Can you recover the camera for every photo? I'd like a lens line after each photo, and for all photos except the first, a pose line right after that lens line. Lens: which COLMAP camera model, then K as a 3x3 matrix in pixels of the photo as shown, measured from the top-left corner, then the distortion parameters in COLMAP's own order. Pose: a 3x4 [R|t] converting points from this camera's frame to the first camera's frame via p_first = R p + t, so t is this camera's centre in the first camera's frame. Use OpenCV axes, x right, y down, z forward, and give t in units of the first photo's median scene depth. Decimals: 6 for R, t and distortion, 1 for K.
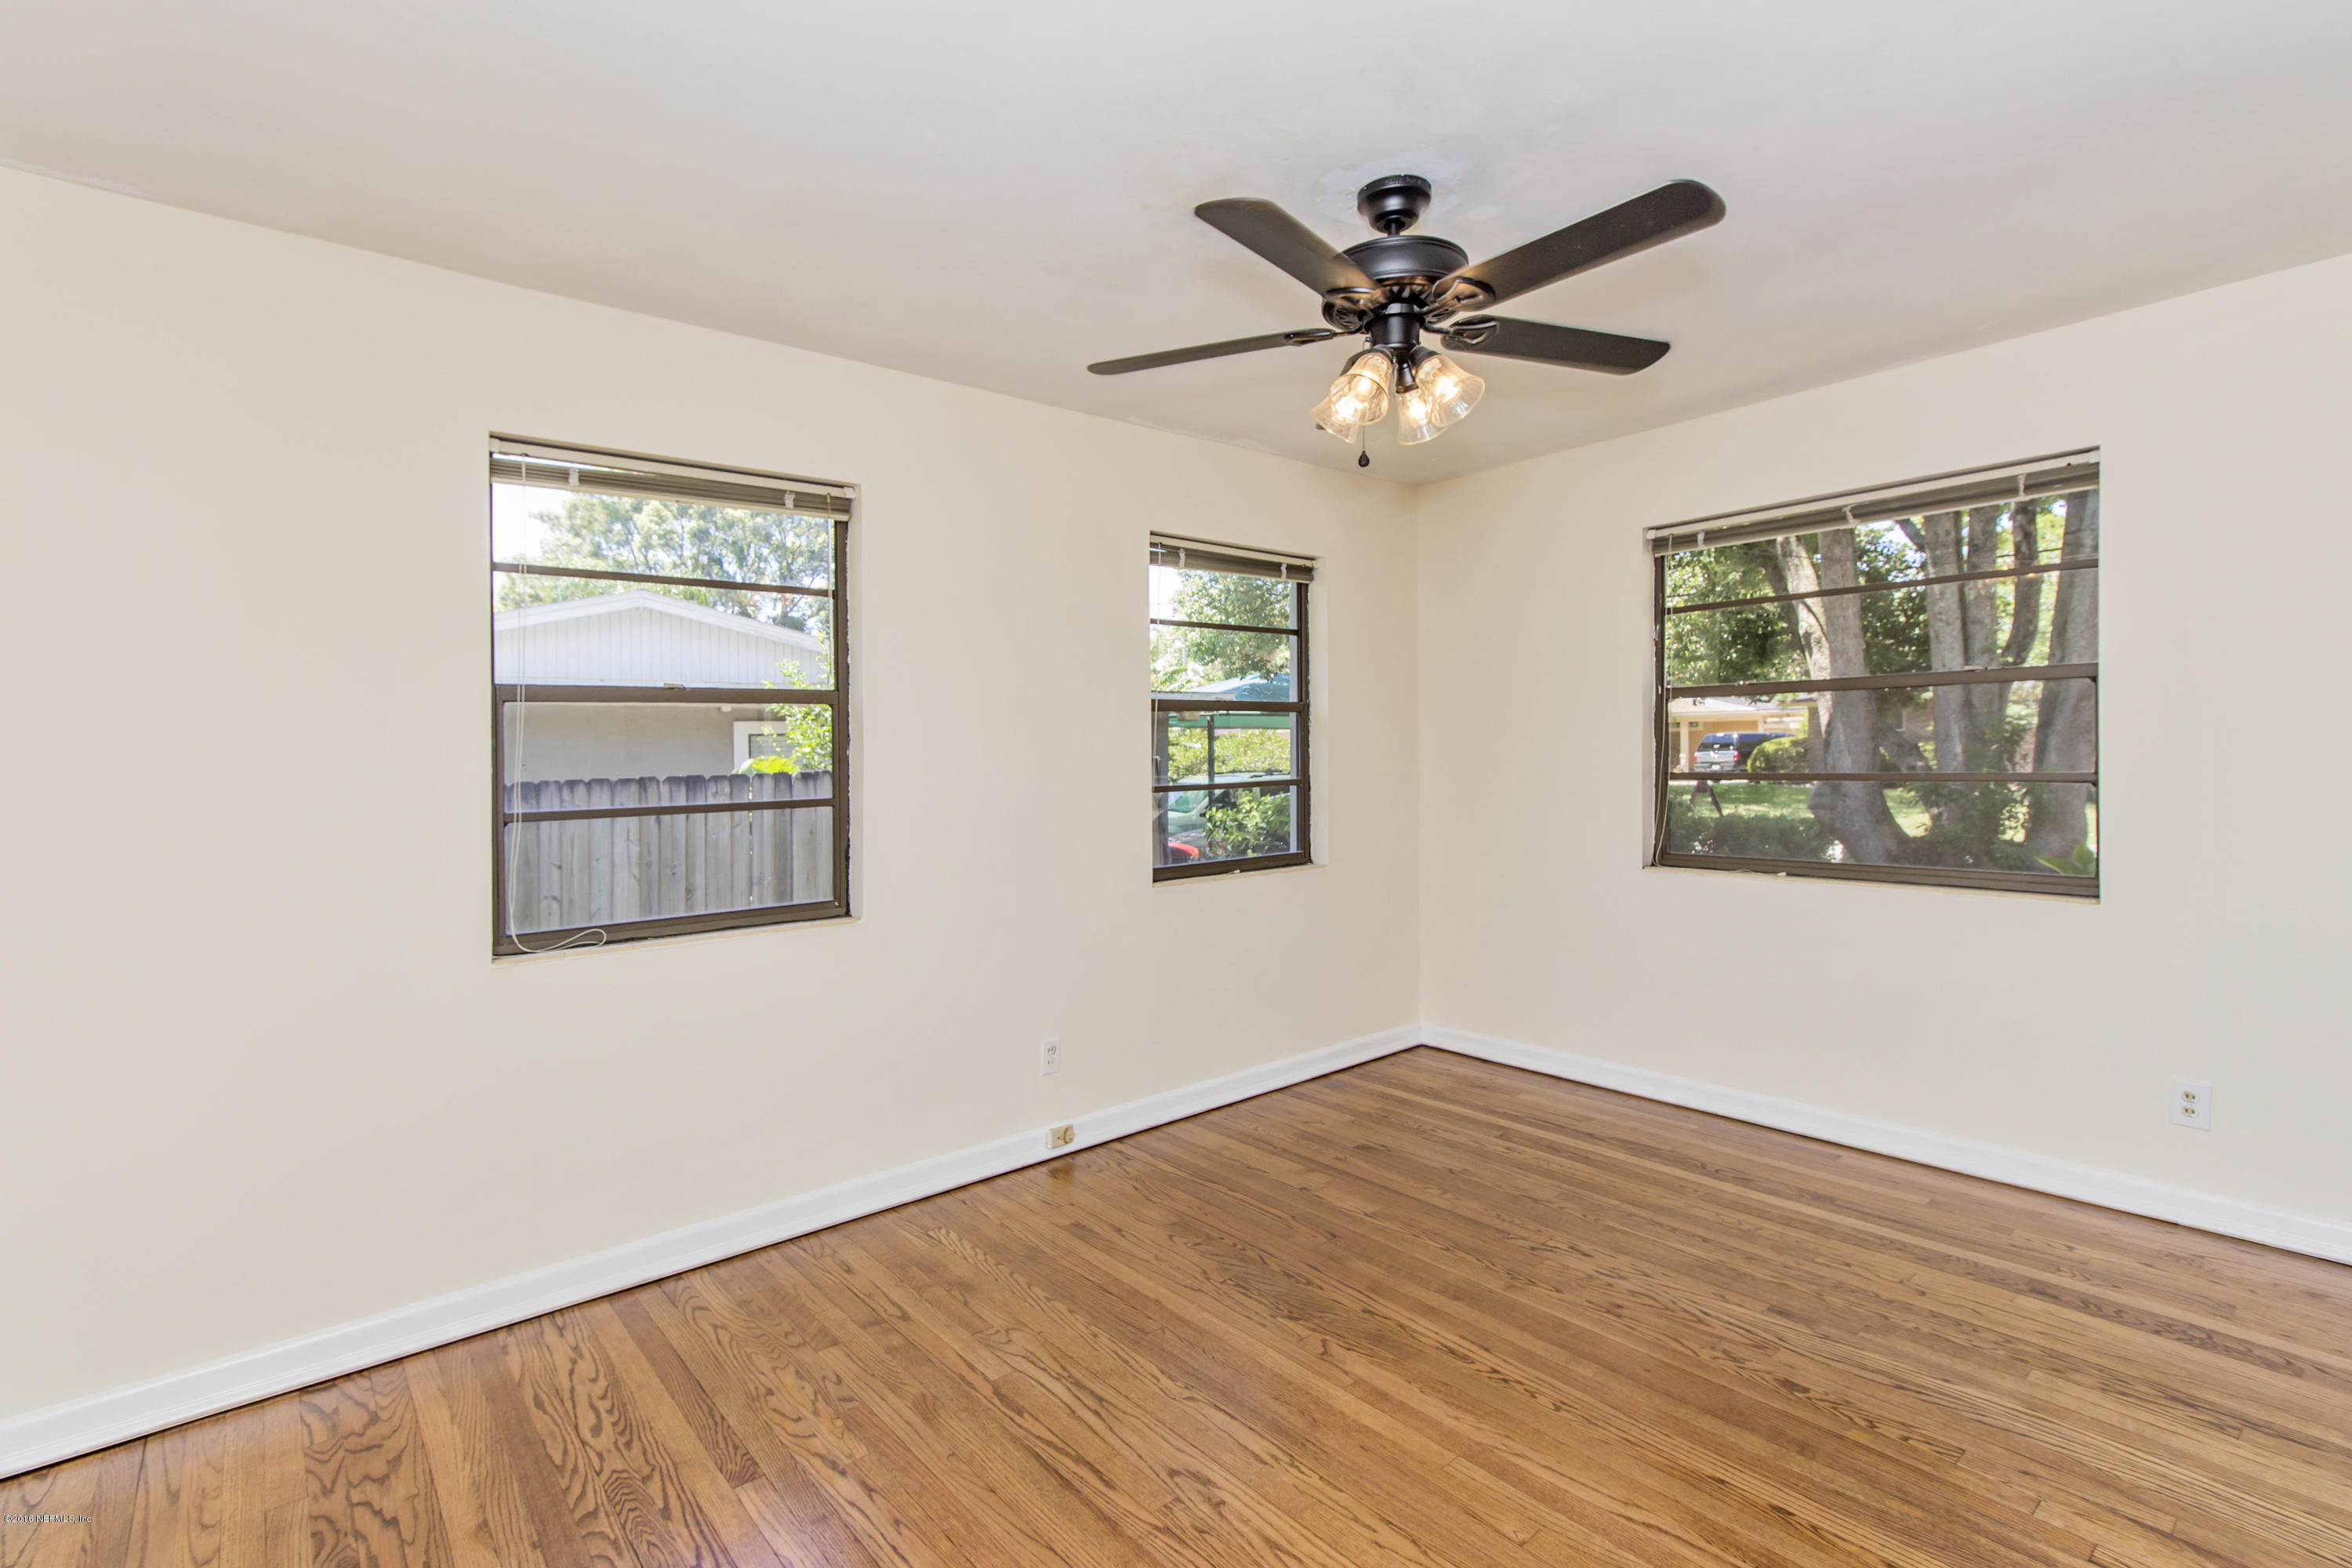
lens RADIAL K [[1092.8, 0, 1193.9], [0, 1092.8, 756.7], [0, 0, 1]] dist [0.001857, 0.000269]
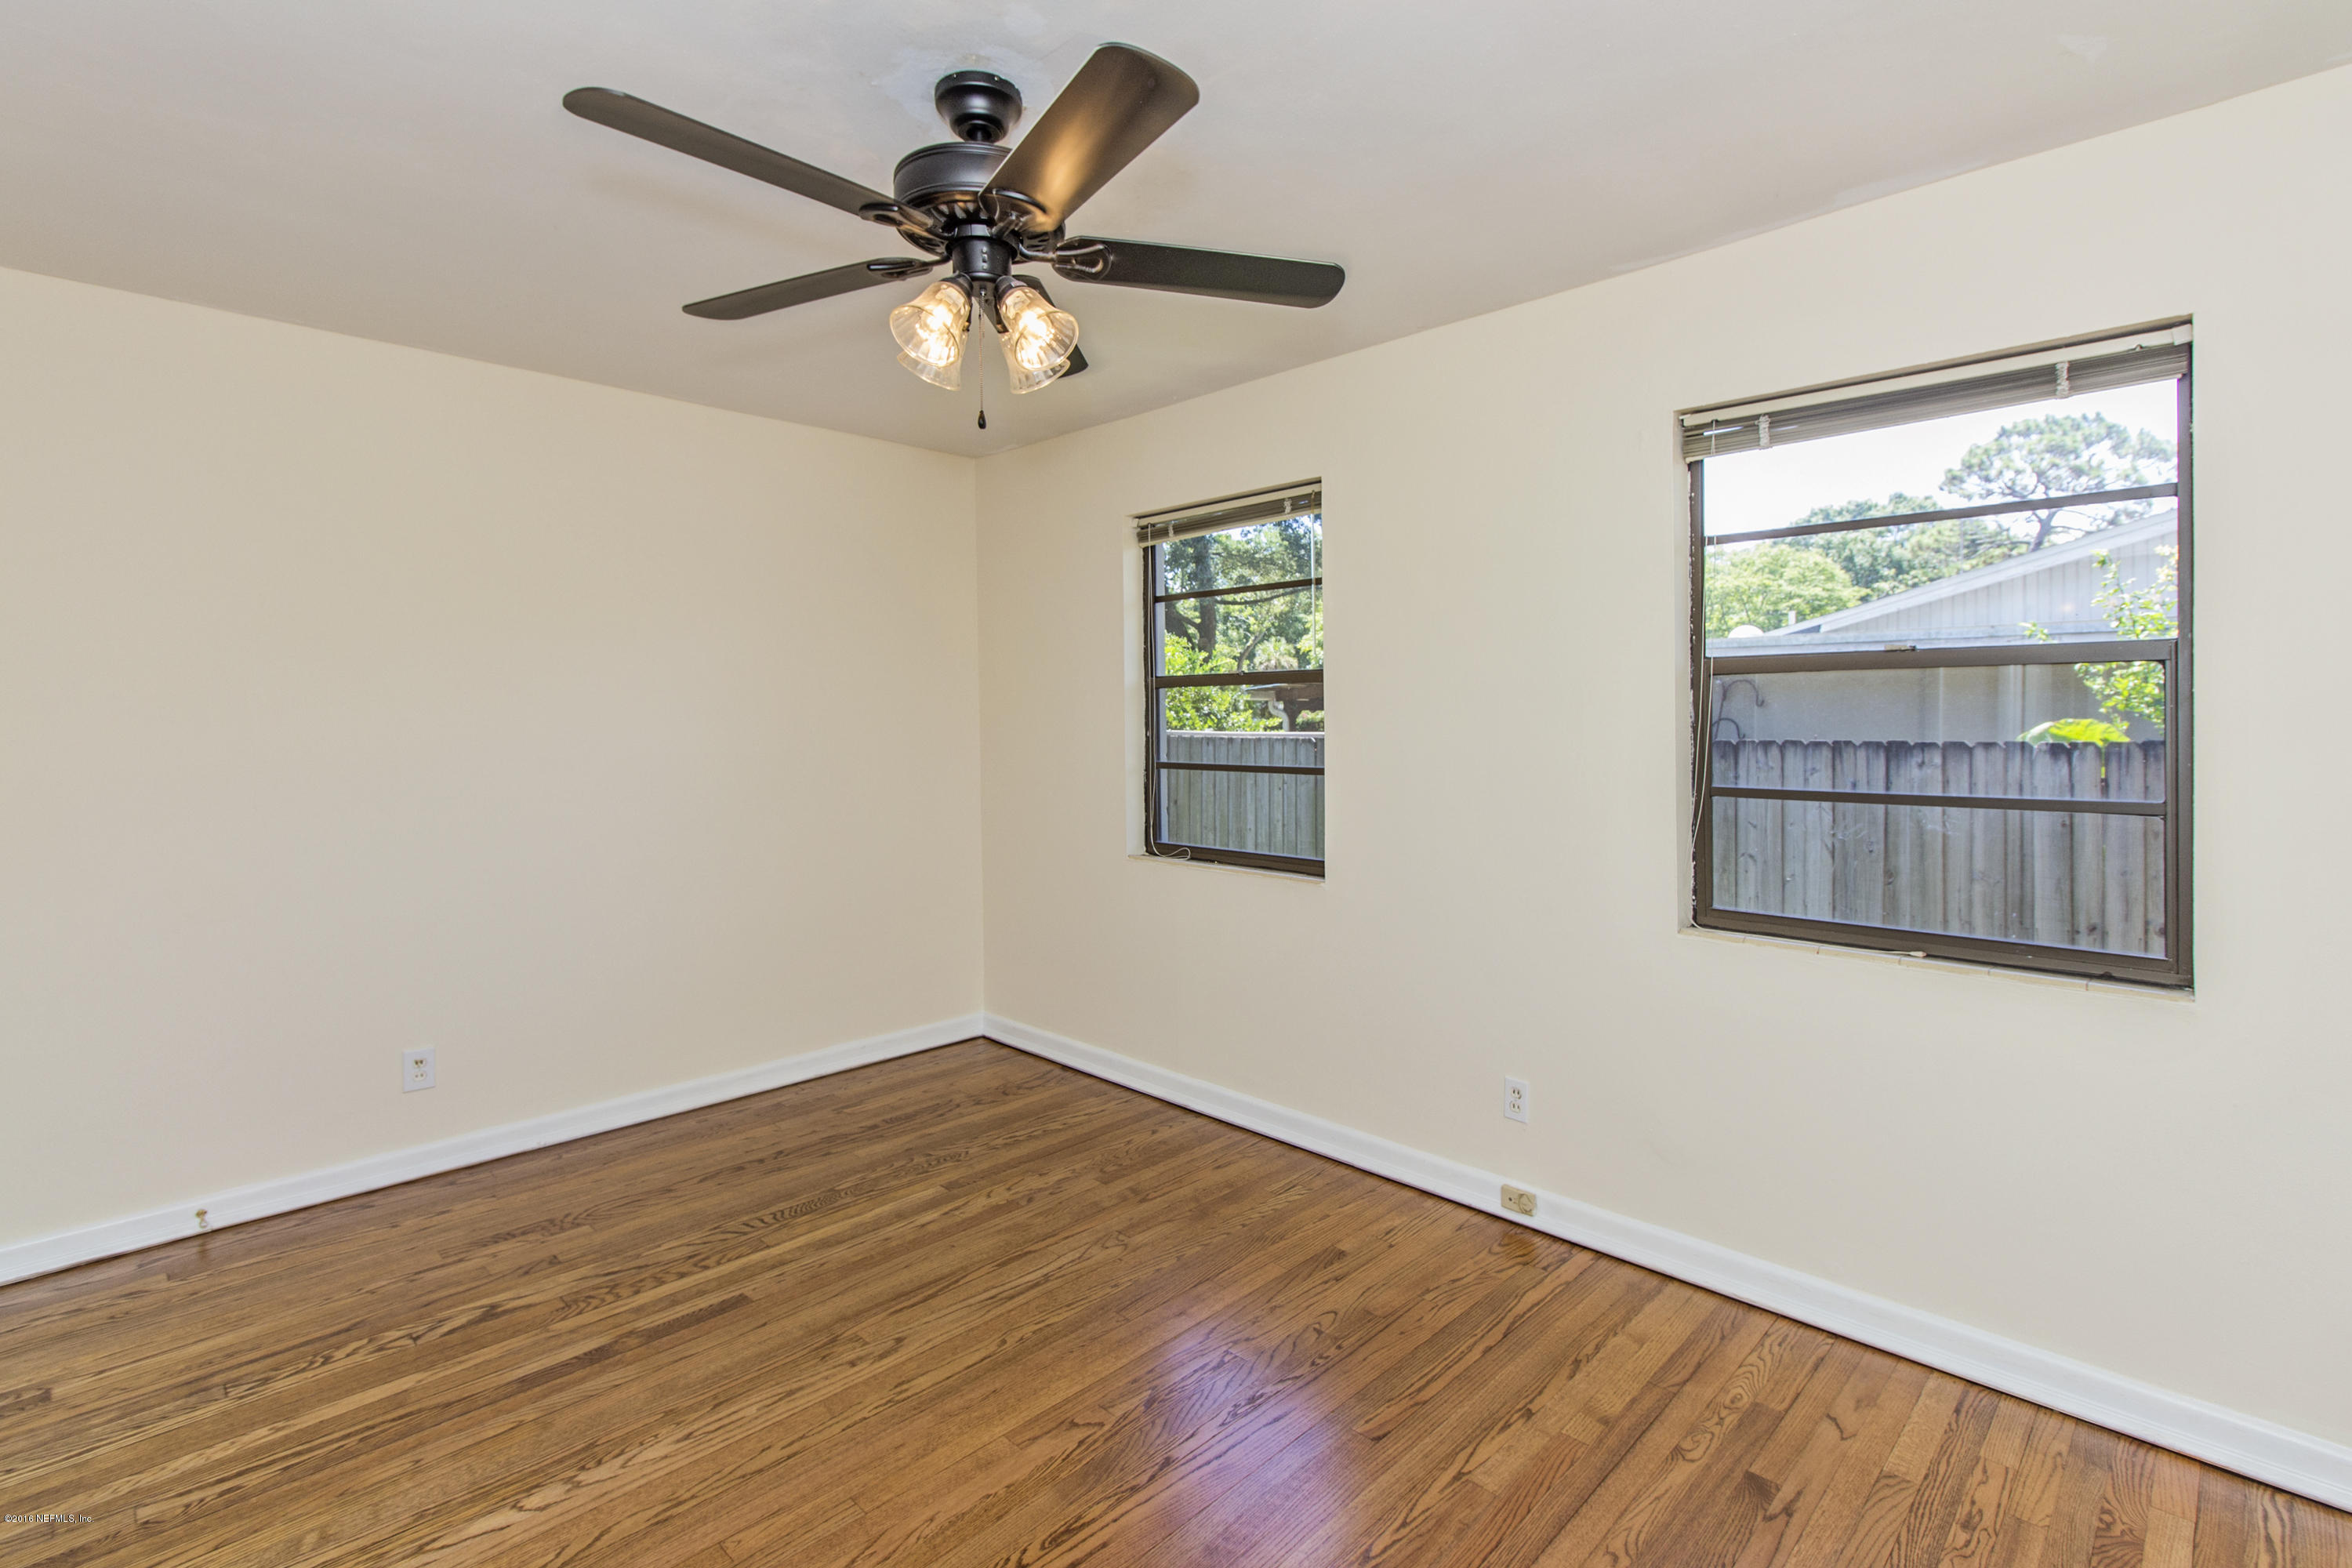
lens RADIAL K [[1092.1, 0, 1175.6], [0, 1092.1, 739.9], [0, 0, 1]] dist [0.001412, 0.000386]
pose [[0.082429, 0.040679, -0.995766, 0.837573], [-0.004431, 0.999172, 0.040452, -0.038741], [0.996587, 0.001078, 0.082540, 0.856231]]
